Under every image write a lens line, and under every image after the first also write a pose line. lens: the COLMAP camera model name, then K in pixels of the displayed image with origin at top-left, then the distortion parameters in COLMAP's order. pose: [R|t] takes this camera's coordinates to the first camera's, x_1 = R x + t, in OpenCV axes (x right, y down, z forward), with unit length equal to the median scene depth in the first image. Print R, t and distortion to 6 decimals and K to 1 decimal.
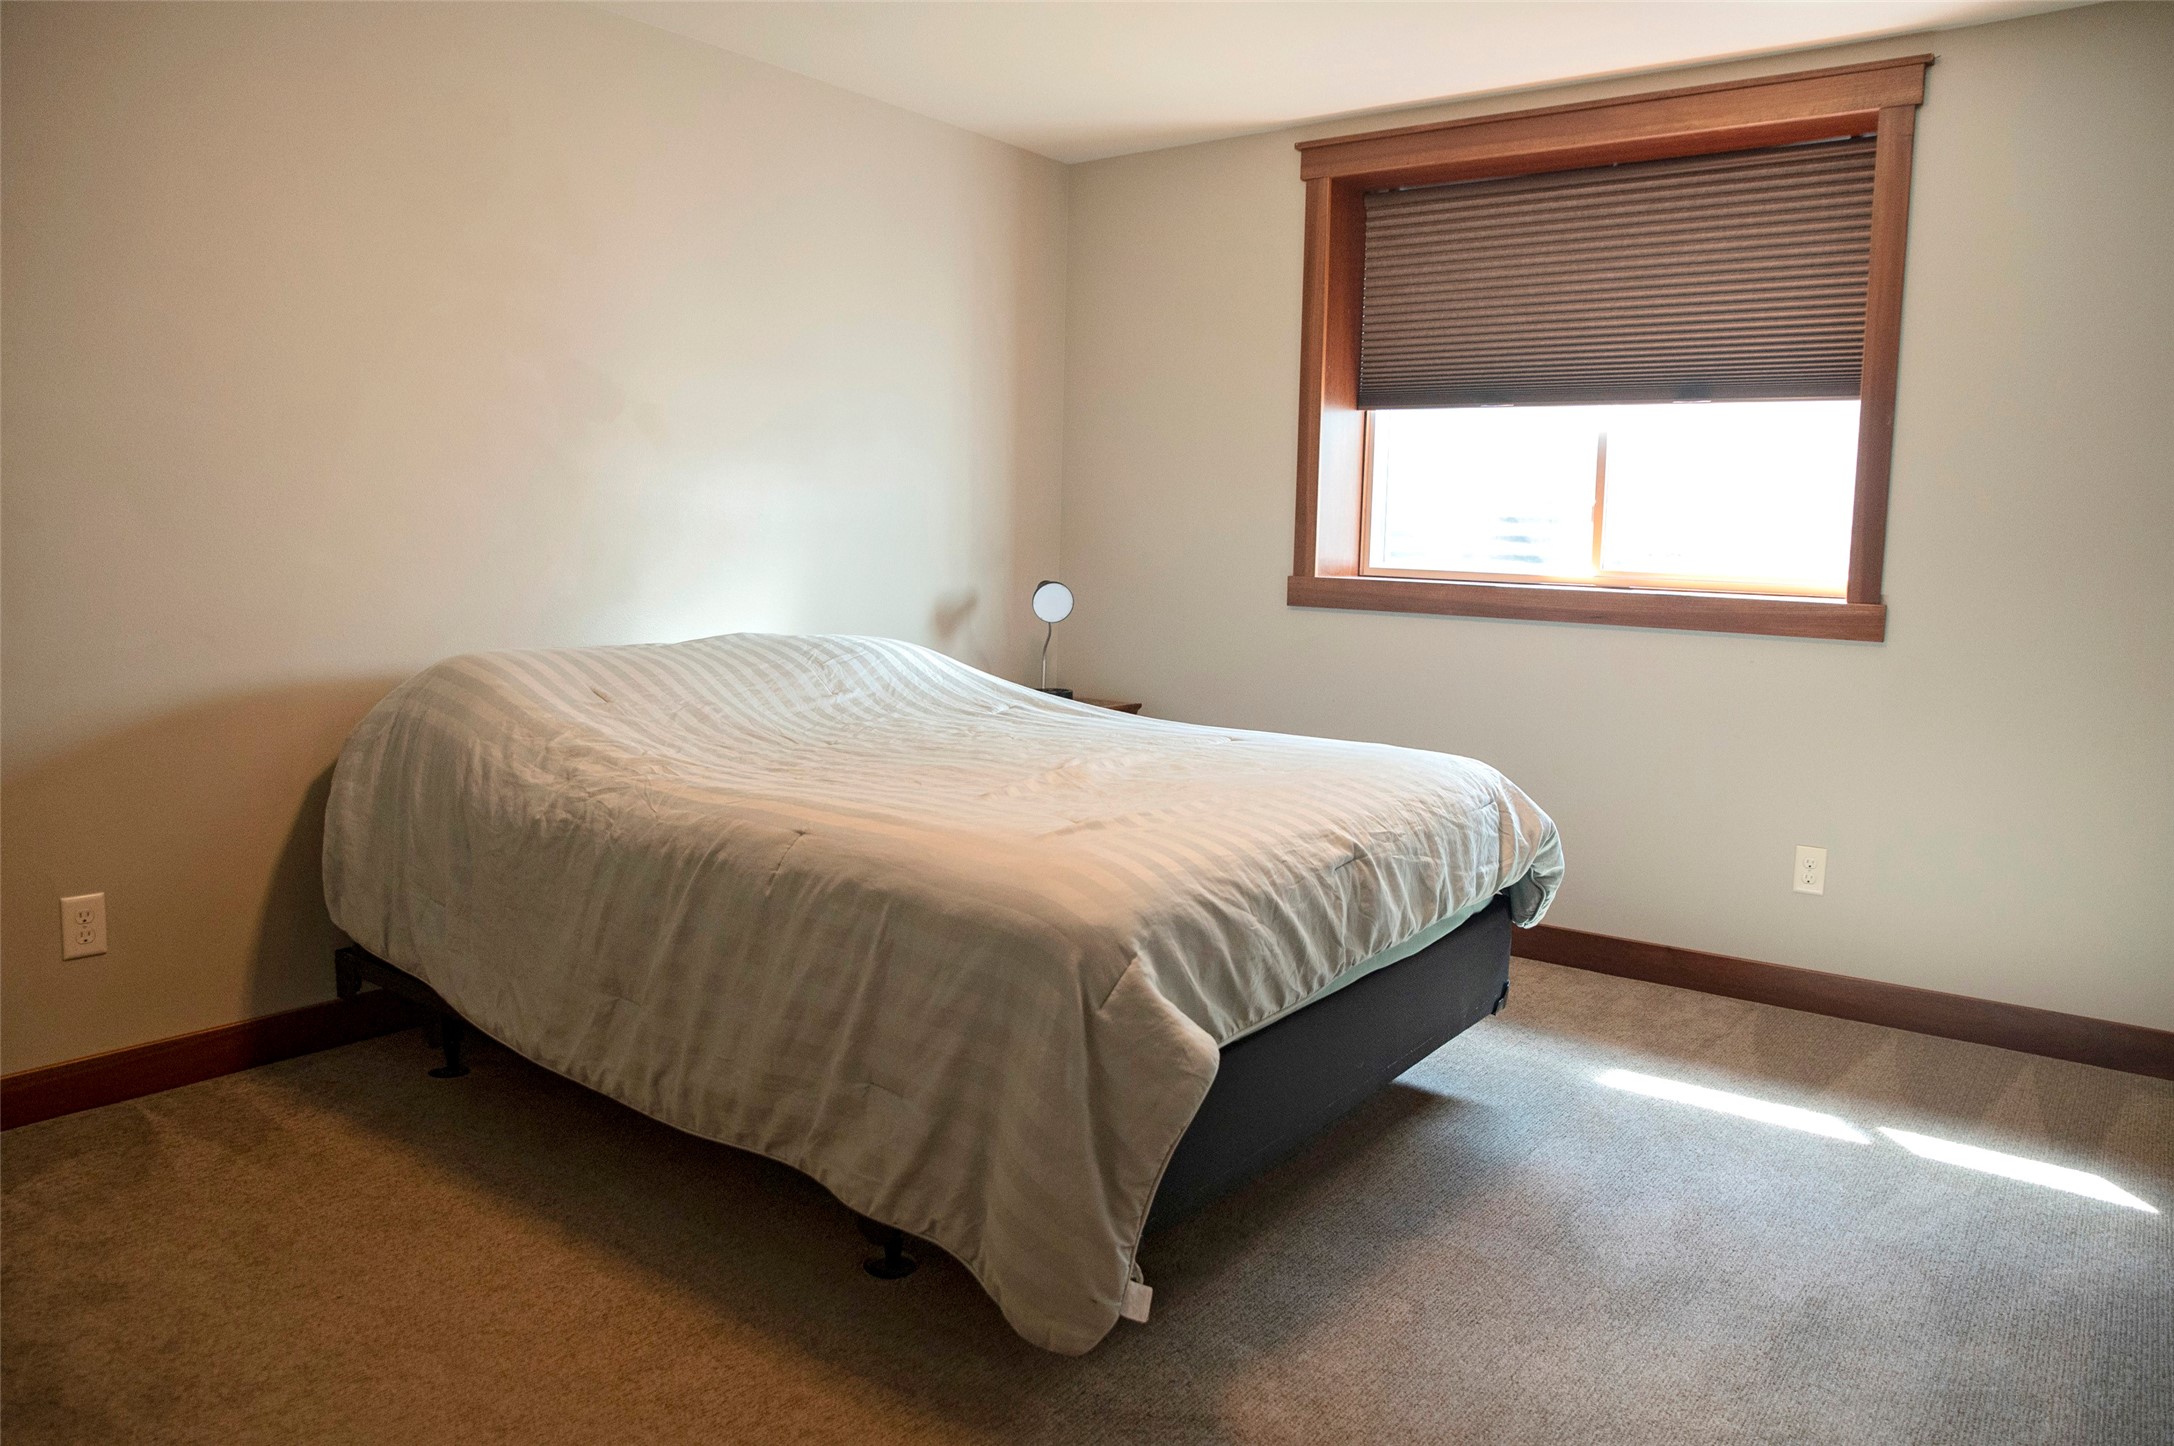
lens RADIAL K [[1492.7, 0, 1093.8], [0, 1492.7, 721.2], [0, 0, 1]] dist [-0.134251, 0.095650]
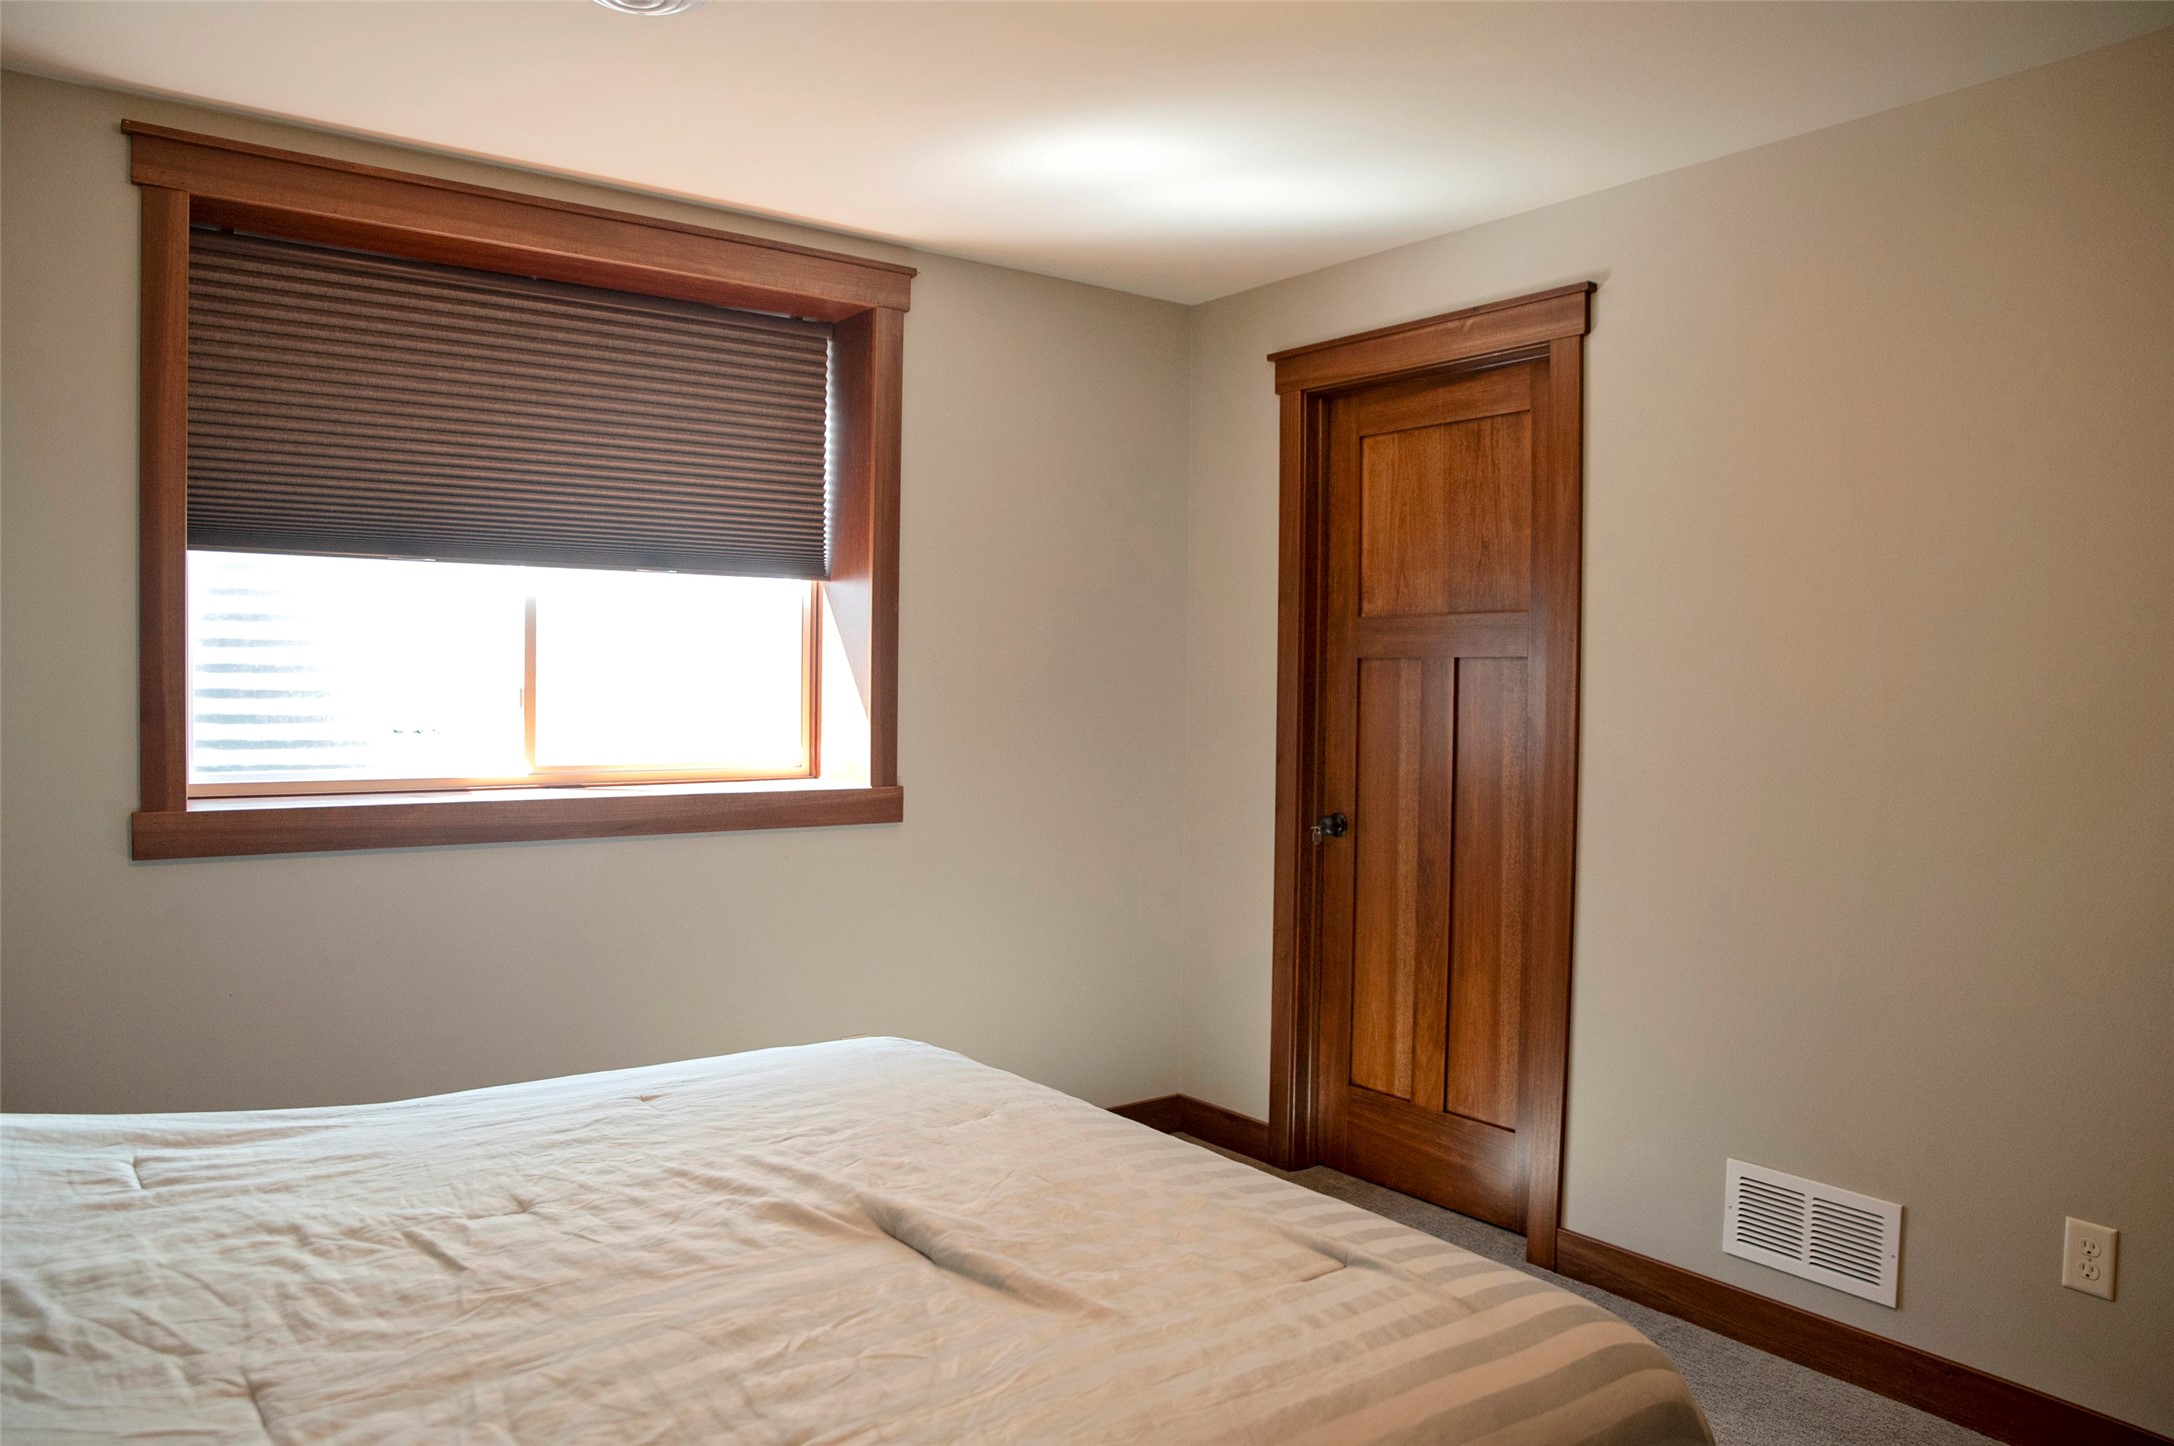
lens RADIAL K [[1477.6, 0, 1100.1], [0, 1477.6, 712.6], [0, 0, 1]] dist [-0.134537, 0.088326]
pose [[0.267647, -0.047781, 0.962332, -0.360793], [0.108966, 0.993863, 0.019041, -0.117503], [-0.957336, 0.099765, 0.271211, 0.493758]]
